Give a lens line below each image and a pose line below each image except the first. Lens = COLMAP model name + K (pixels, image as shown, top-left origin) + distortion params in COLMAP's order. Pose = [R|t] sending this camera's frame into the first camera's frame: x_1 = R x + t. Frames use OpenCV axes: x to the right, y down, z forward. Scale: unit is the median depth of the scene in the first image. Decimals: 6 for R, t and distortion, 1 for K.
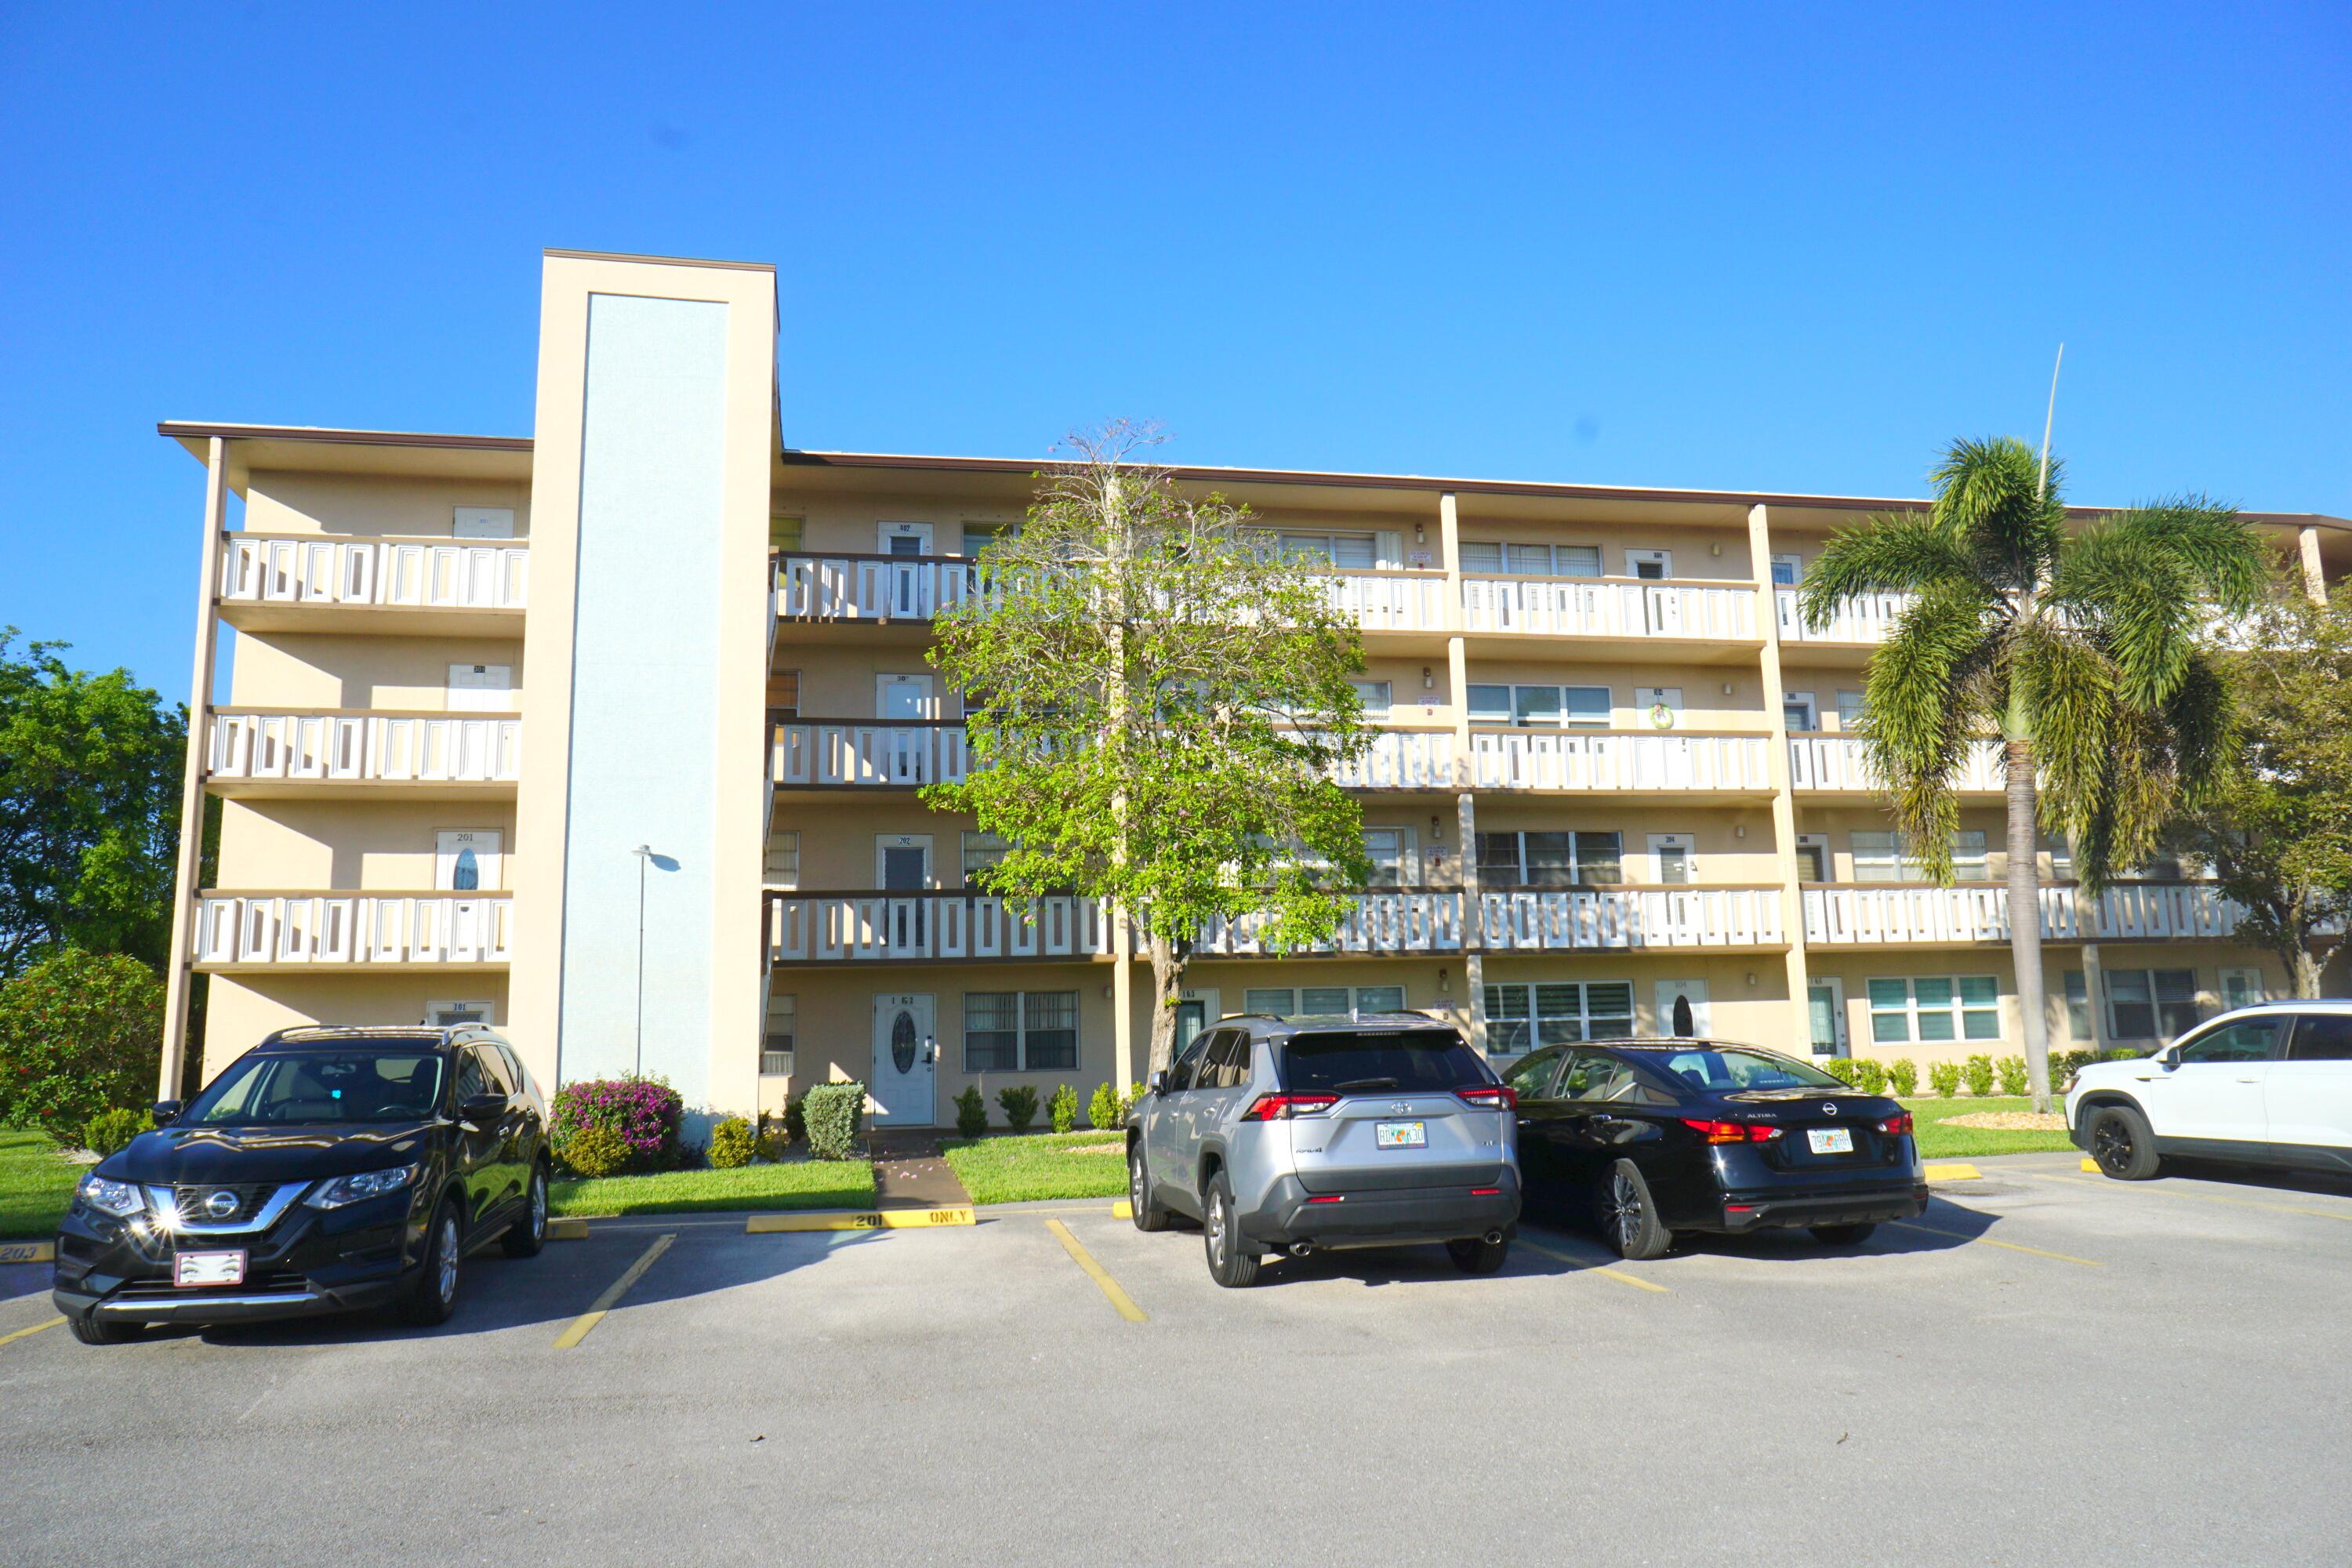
lens RADIAL K [[1554.3, 0, 1176.0], [0, 1554.3, 784.0], [0, 0, 1]] dist [-0.067760, 0.092637]
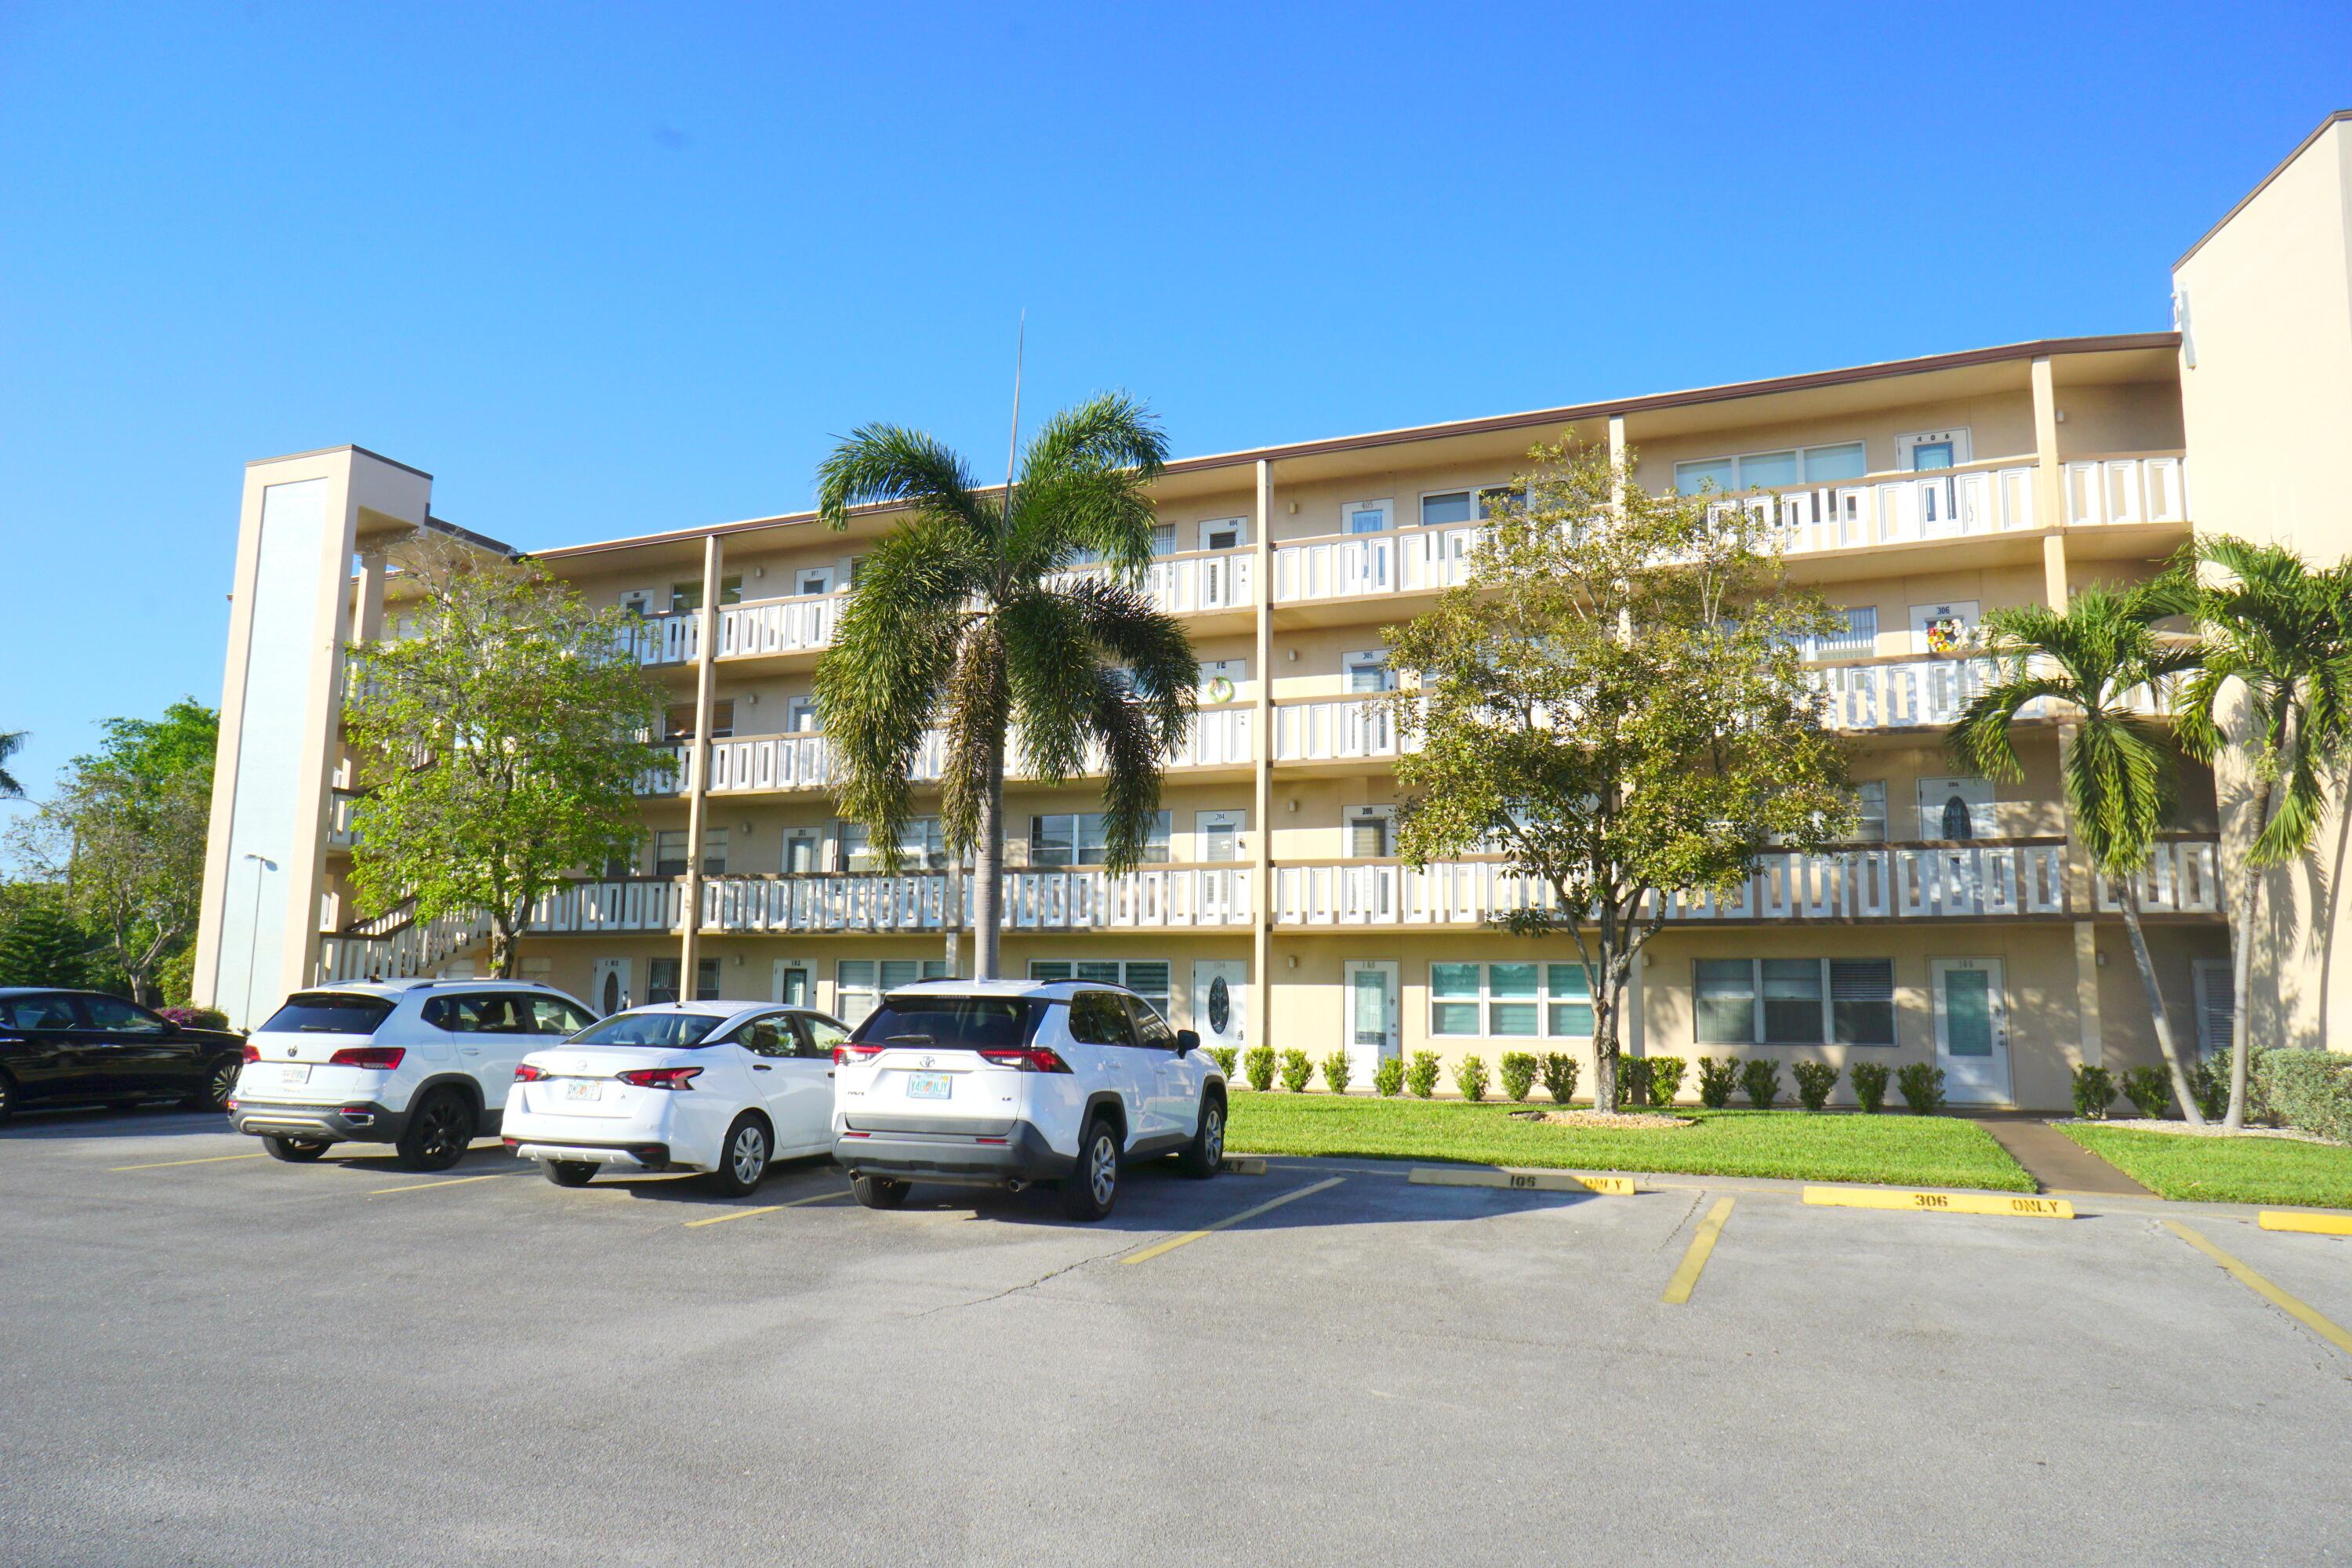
lens RADIAL K [[1595.6, 0, 1150.9], [0, 1595.6, 783.8], [0, 0, 1]] dist [-0.071542, 0.099838]
pose [[0.817650, -0.044504, -0.573992, 0.856931], [0.059591, 0.998195, 0.007492, 0.004874], [0.572623, -0.040331, 0.818826, 0.149516]]
